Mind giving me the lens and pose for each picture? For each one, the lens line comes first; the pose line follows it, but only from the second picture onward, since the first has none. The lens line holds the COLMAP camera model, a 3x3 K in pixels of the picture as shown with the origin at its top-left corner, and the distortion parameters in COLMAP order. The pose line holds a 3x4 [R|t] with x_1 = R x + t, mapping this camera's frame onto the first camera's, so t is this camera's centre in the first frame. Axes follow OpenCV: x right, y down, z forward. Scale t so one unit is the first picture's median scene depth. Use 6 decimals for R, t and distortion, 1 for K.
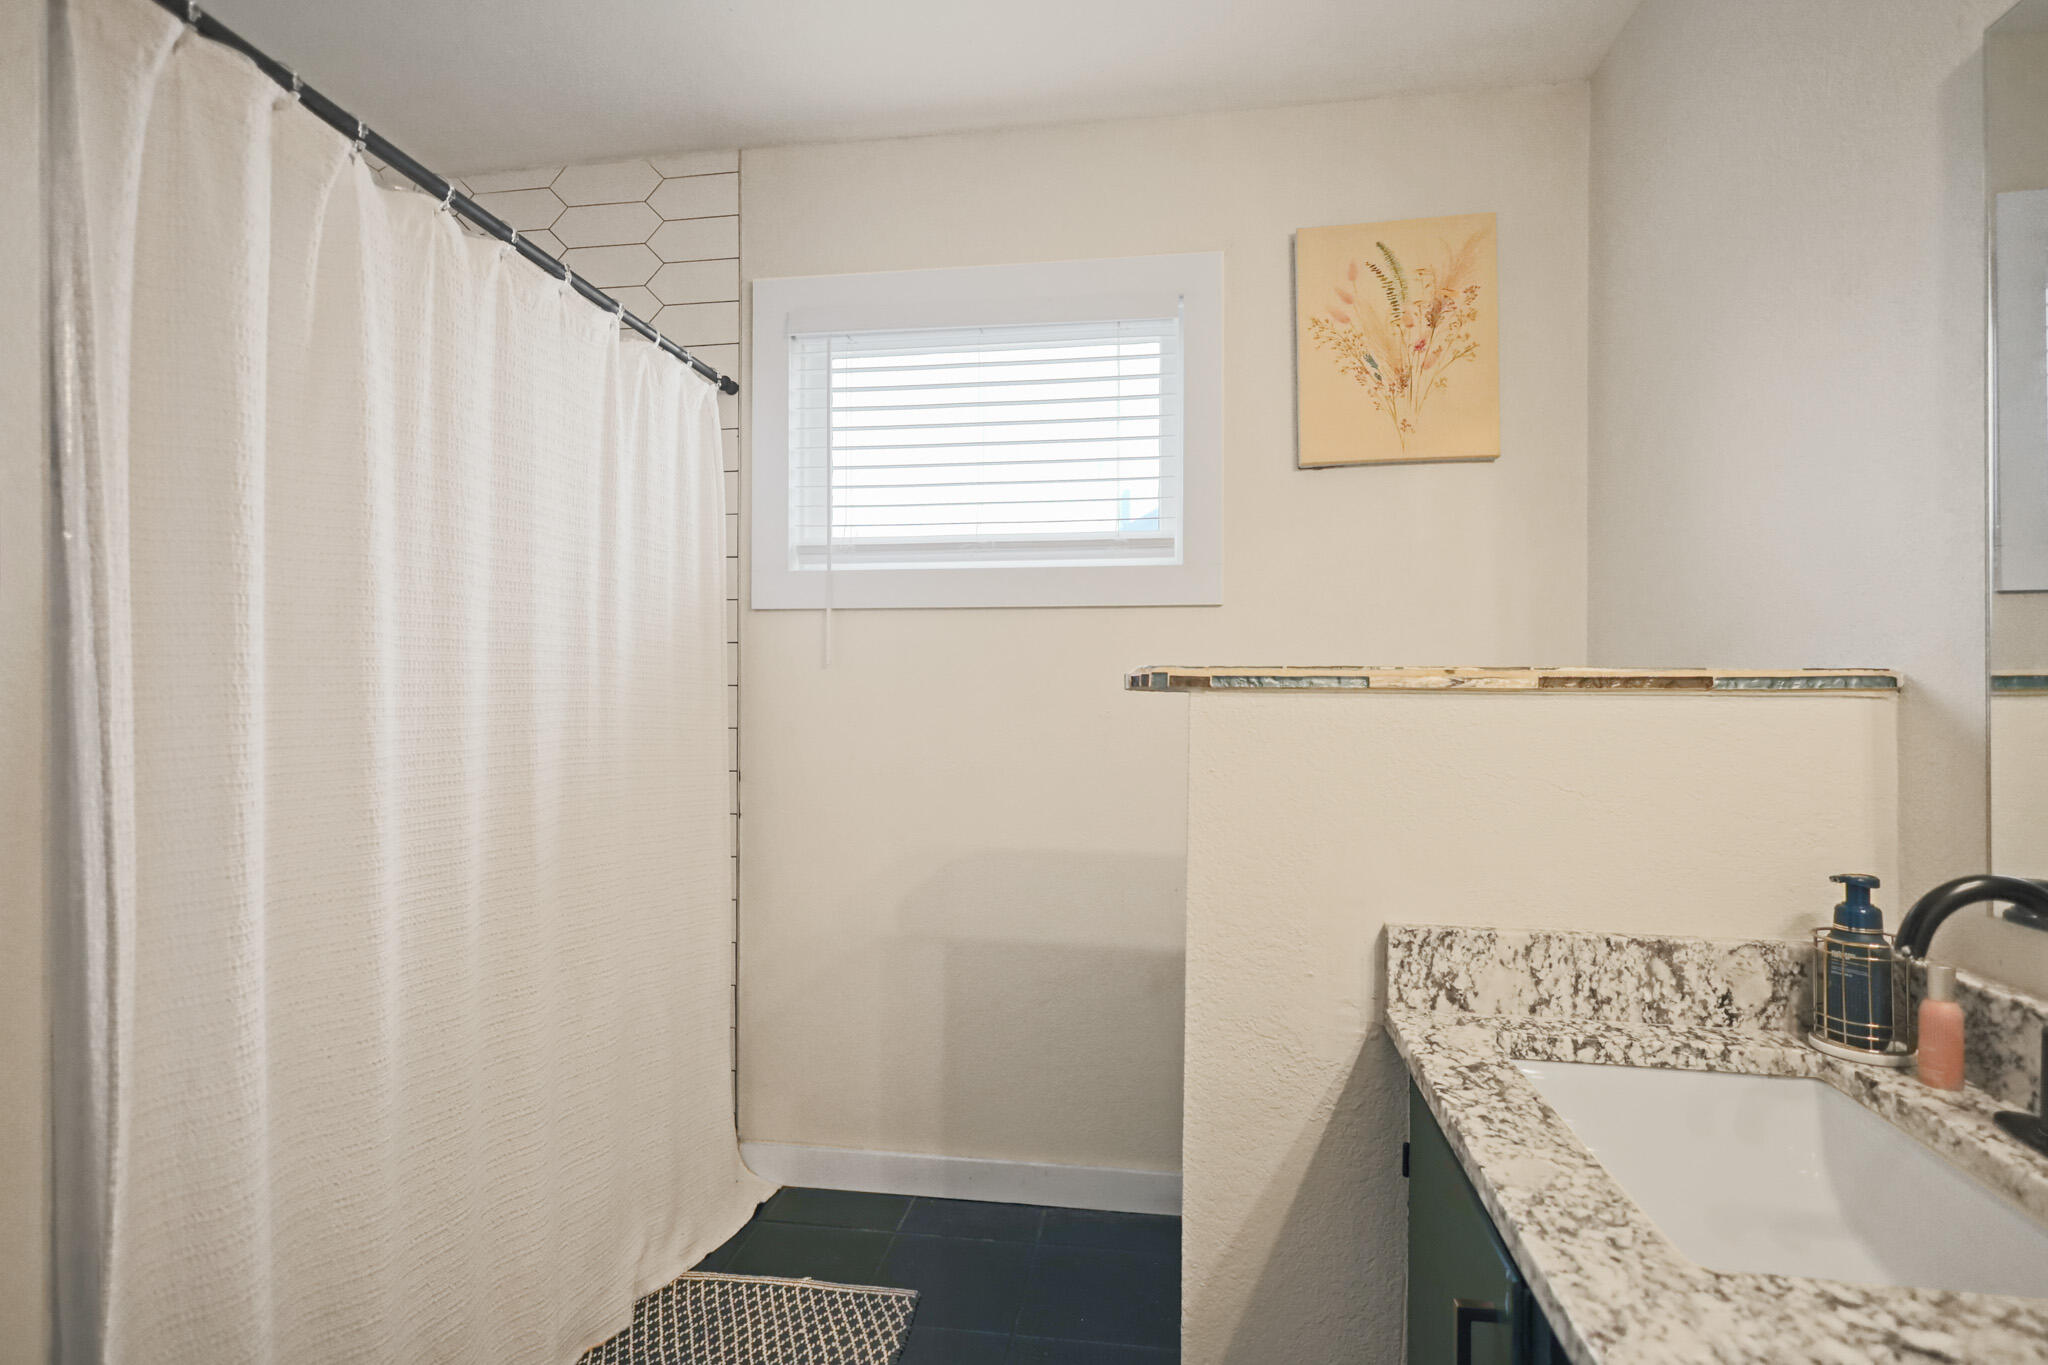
lens RADIAL K [[1010.8, 0, 1021.2], [0, 1010.8, 688.6], [0, 0, 1]] dist [-0.000450, 0.001429]
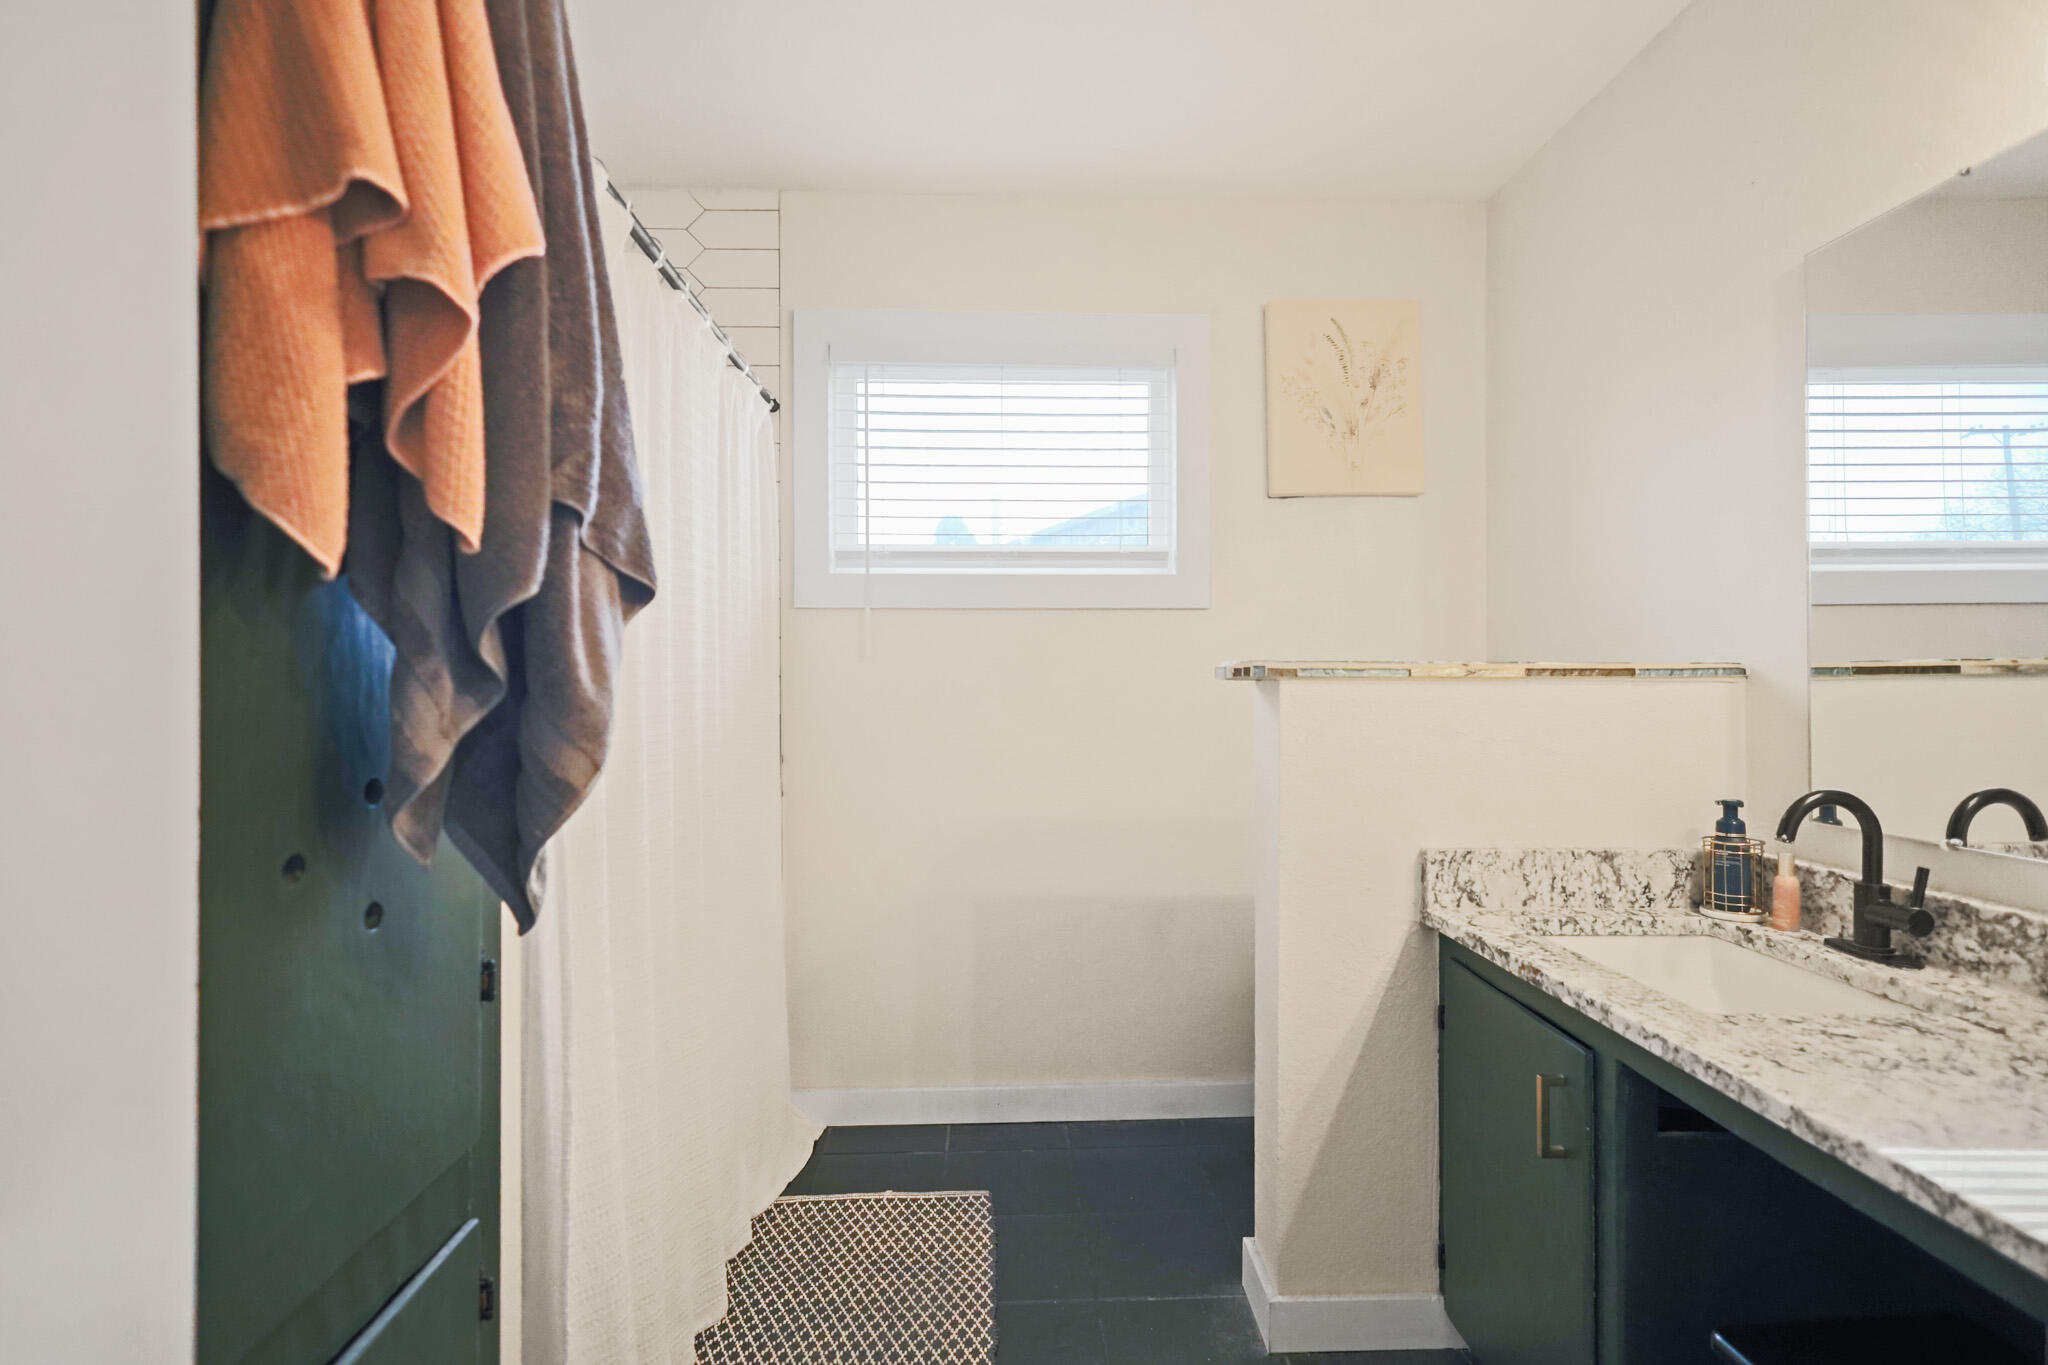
lens RADIAL K [[1010.8, 0, 1022.8], [0, 1010.8, 678.2], [0, 0, 1]] dist [-0.000450, 0.001429]
pose [[0.982331, -0.003438, 0.187122, -0.440152], [0.003703, 0.999993, -0.001066, 0.001160], [-0.187117, 0.001740, 0.982336, -0.254931]]
